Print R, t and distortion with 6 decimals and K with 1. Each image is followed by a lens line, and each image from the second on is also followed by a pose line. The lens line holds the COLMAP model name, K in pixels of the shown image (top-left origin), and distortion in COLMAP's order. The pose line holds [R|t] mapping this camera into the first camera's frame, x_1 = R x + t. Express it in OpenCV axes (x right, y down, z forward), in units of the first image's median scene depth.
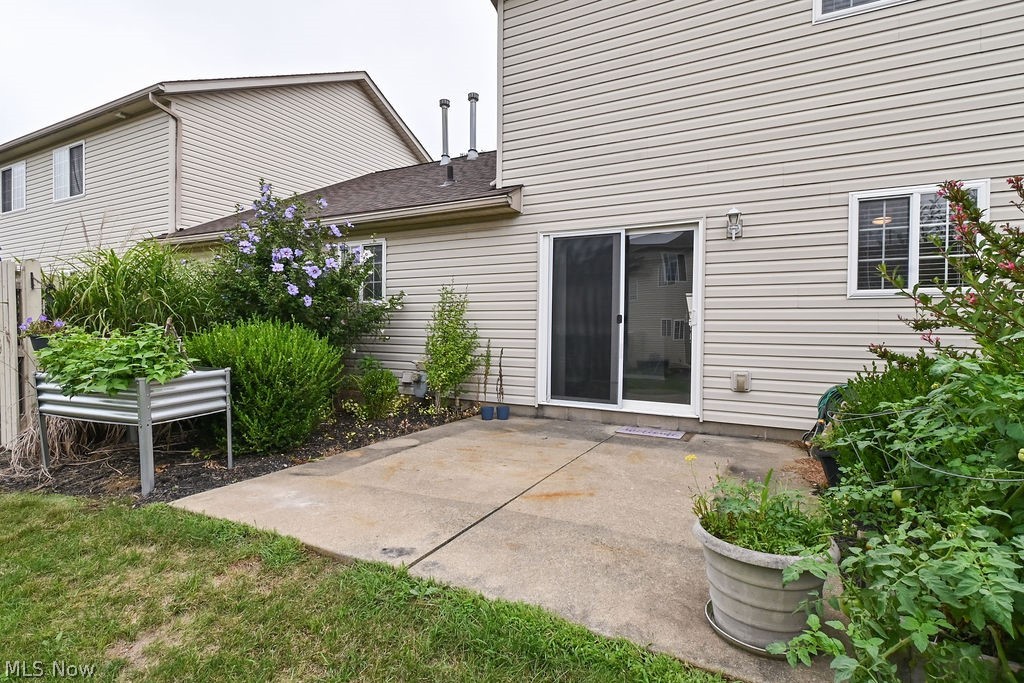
lens RADIAL K [[502.4, 0, 517.6], [0, 502.4, 339.9], [0, 0, 1]] dist [0.004282, -0.000888]
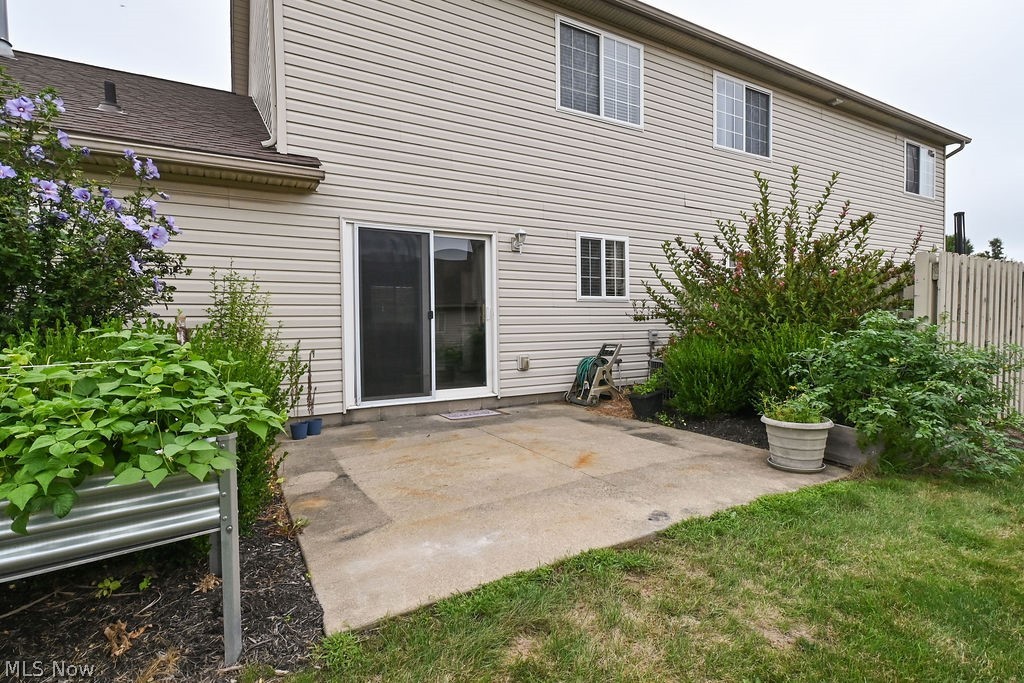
lens RADIAL K [[502.4, 0, 516.2], [0, 502.4, 342.8], [0, 0, 1]] dist [0.004282, -0.000888]
pose [[0.529471, -0.049216, 0.846899, -0.701506], [0.036160, 0.998718, 0.035431, -0.016103], [-0.847557, 0.011864, 0.530572, 0.334596]]
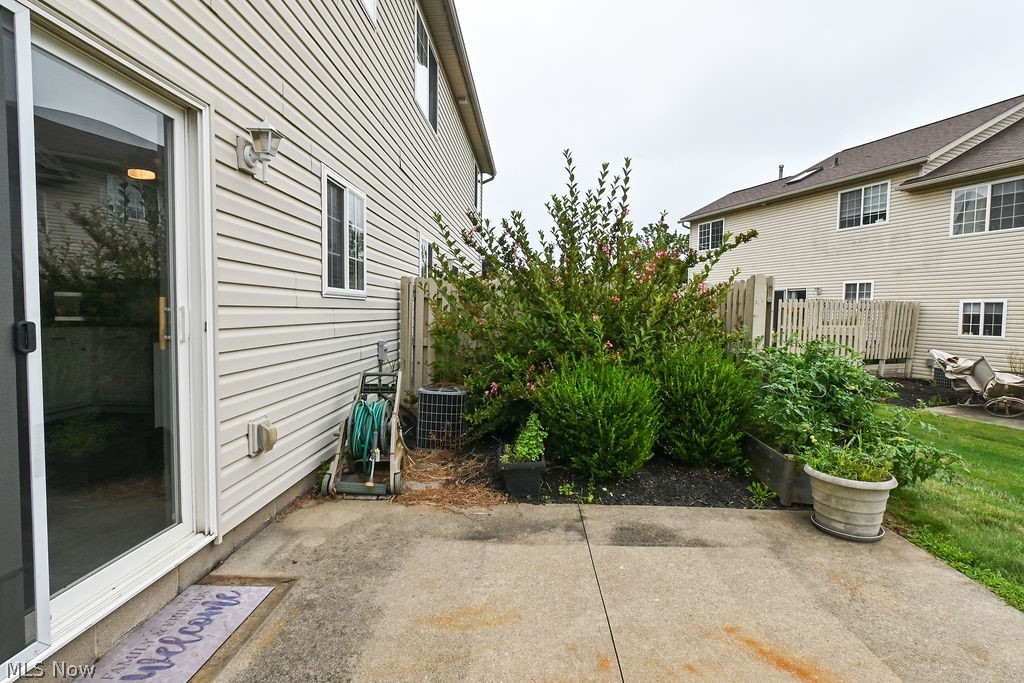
lens RADIAL K [[502.4, 0, 515.2], [0, 502.4, 337.6], [0, 0, 1]] dist [0.004282, -0.000888]
pose [[-0.437311, -0.057081, 0.897497, -0.187265], [0.011512, 0.997547, 0.069054, -0.067149], [-0.899237, 0.040530, -0.435581, 1.026039]]
